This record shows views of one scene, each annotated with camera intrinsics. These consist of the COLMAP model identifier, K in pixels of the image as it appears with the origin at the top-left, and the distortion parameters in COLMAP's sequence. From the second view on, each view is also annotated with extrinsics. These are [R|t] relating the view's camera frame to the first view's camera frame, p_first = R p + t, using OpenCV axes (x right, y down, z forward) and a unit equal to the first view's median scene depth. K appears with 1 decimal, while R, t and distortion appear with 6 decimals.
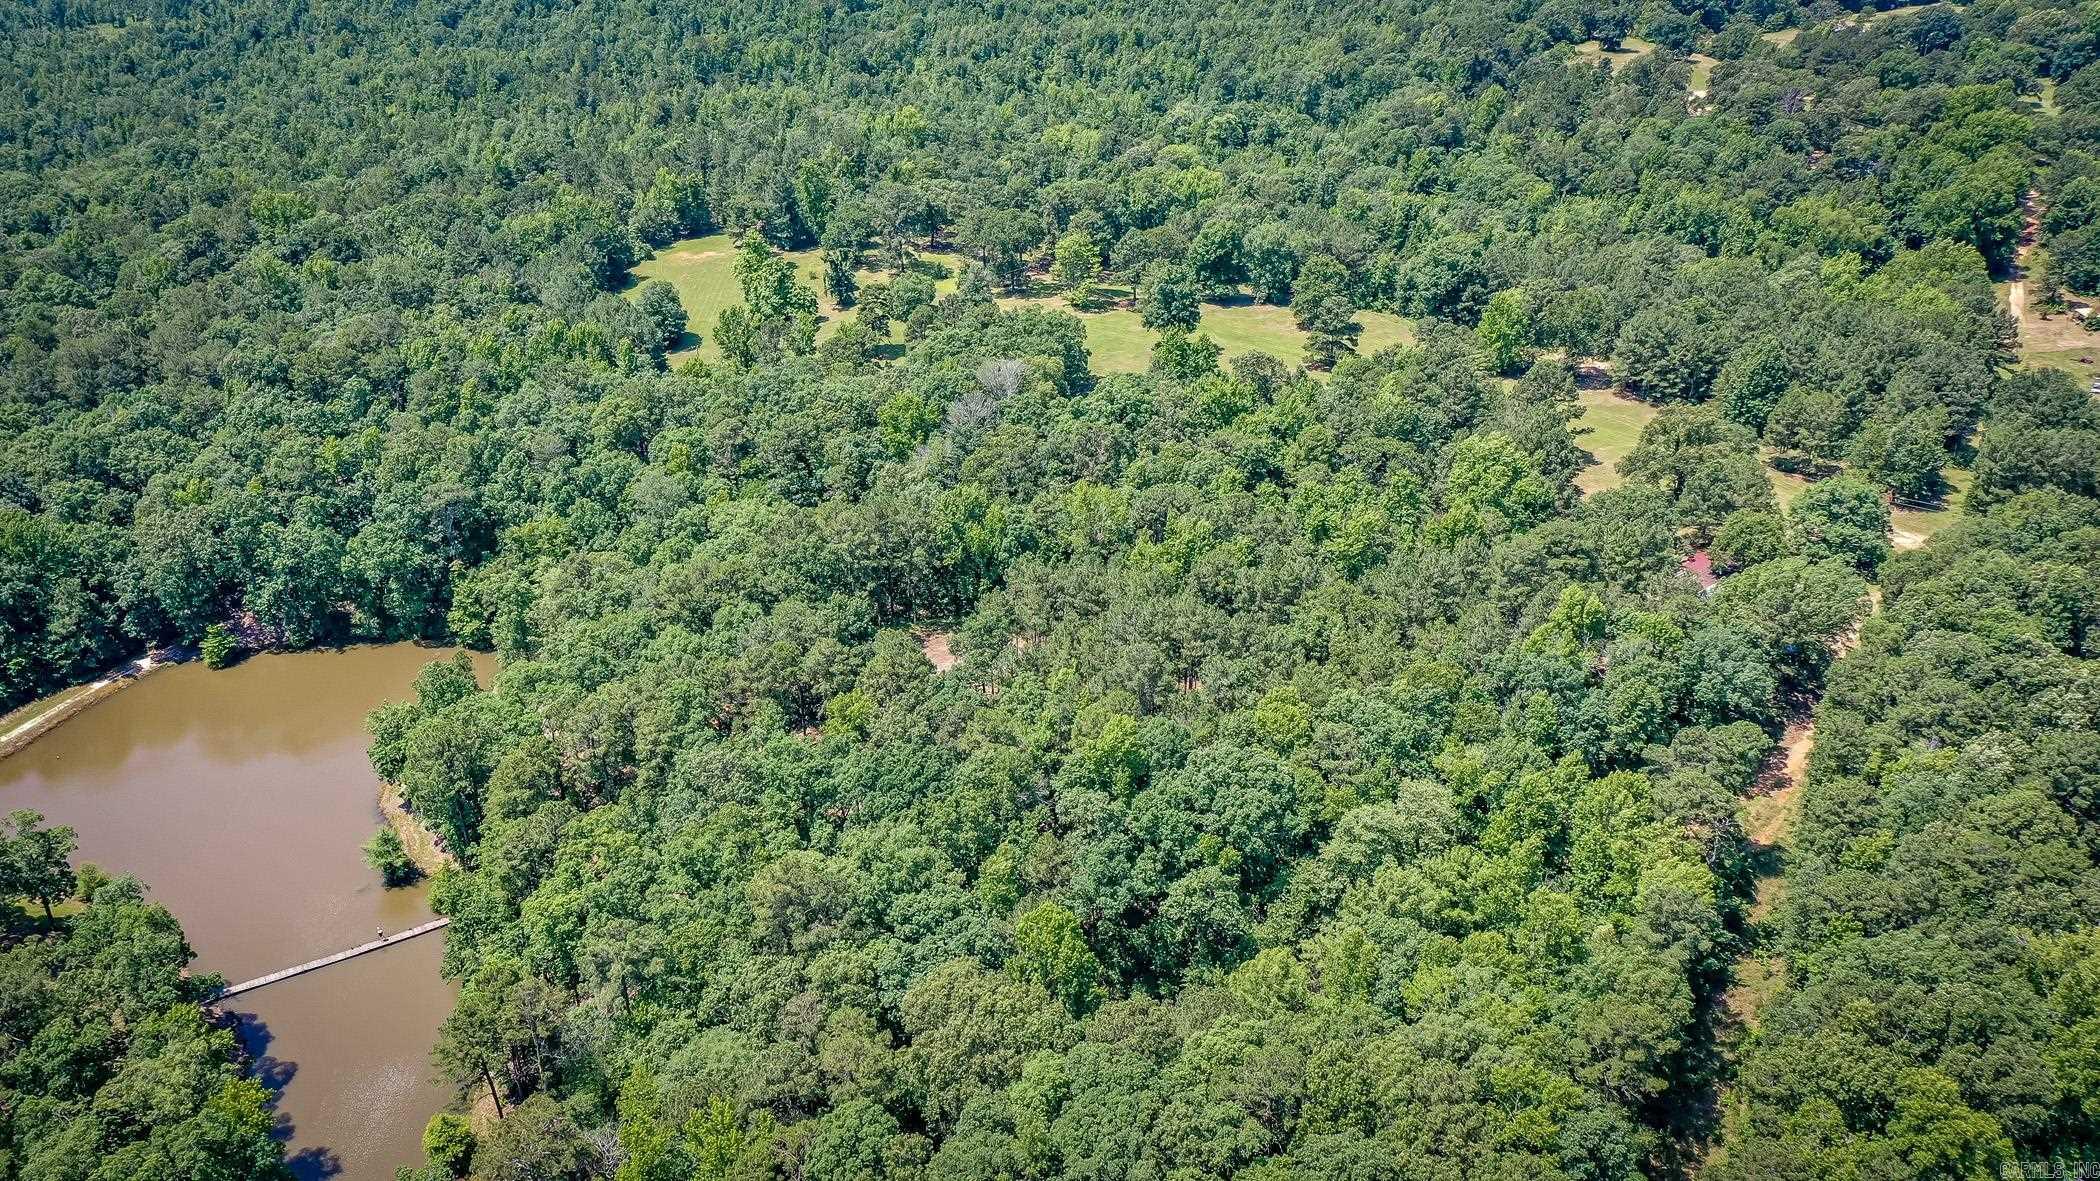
lens RADIAL K [[1764.9, 0, 1050.0], [0, 1764.9, 590.5], [0, 0, 1]] dist [0.022351, 0.010893]
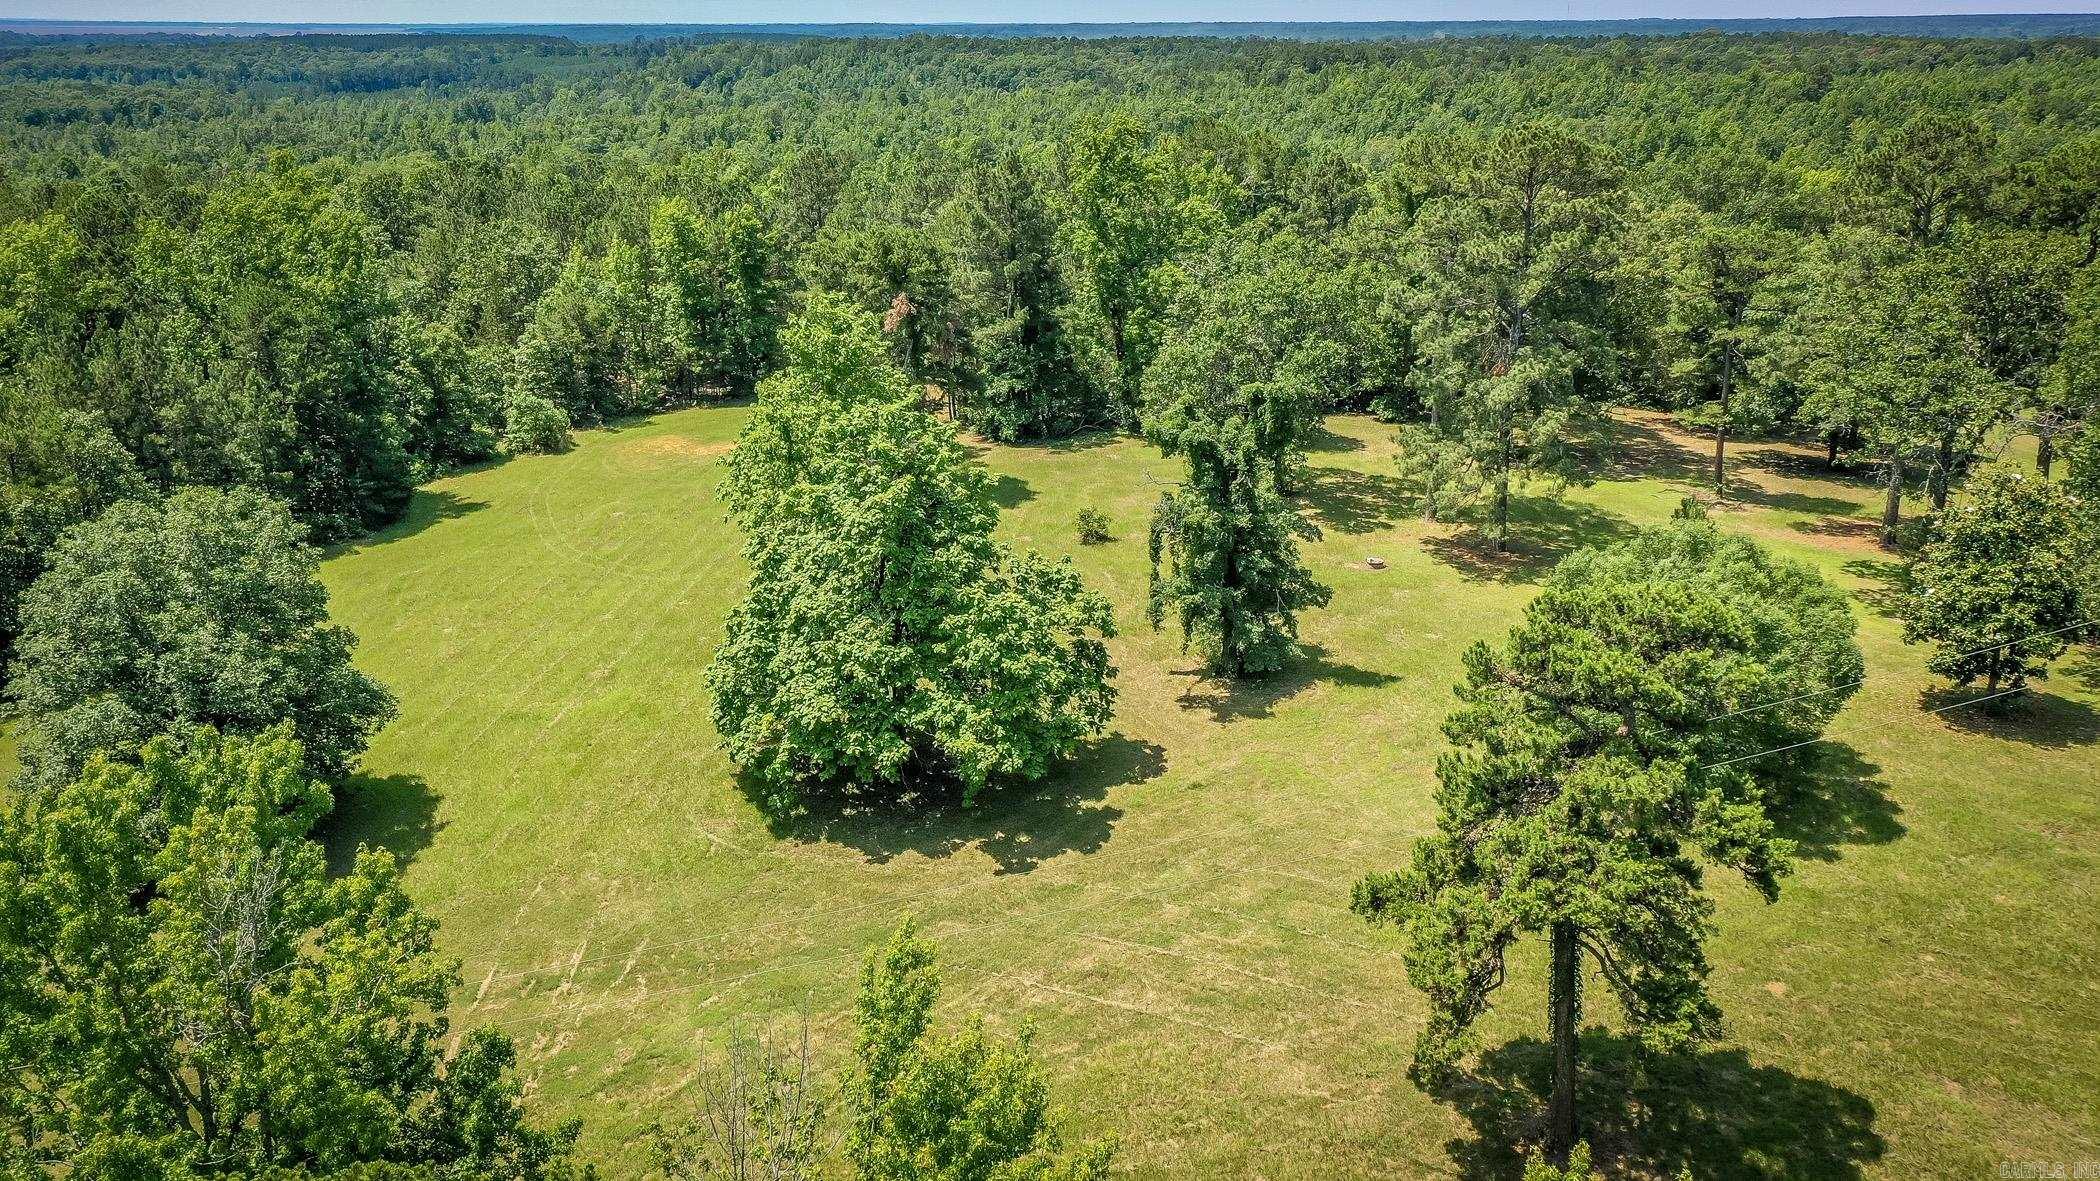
lens RADIAL K [[1732.8, 0, 1044.7], [0, 1732.8, 612.6], [0, 0, 1]] dist [0.025537, 0.002118]
pose [[0.986325, 0.064725, -0.151570, -0.112651], [-0.086476, 0.986136, -0.141624, -0.144044], [0.140302, 0.152794, 0.978248, 0.832454]]
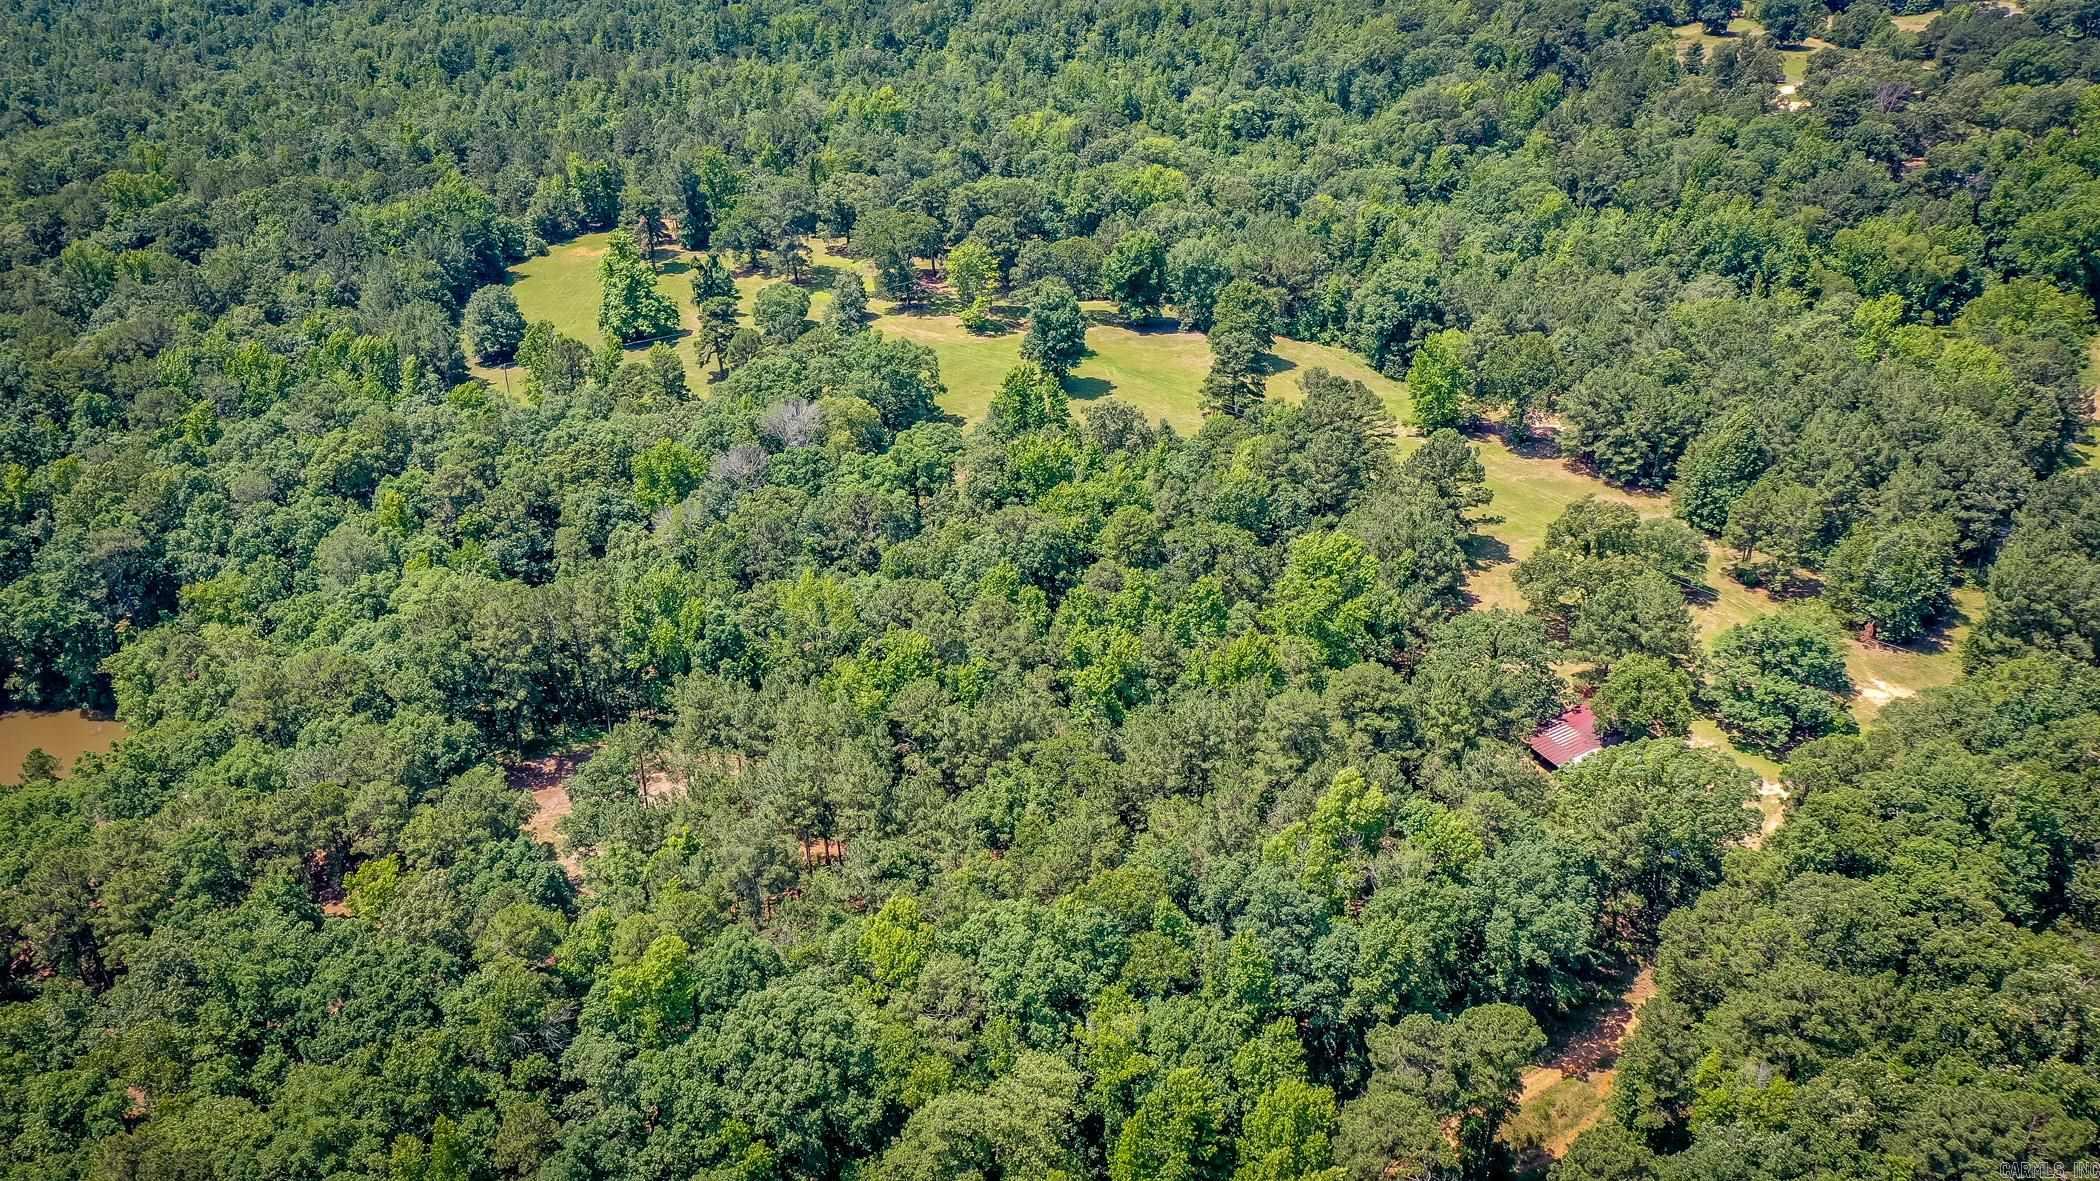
lens RADIAL K [[1732.8, 0, 1044.7], [0, 1732.8, 612.6], [0, 0, 1]] dist [0.025537, 0.002118]
pose [[0.993678, 0.047179, -0.101875, 0.144850], [-0.044053, 0.998493, 0.032721, -0.051602], [0.103265, -0.028026, 0.994259, 0.158634]]
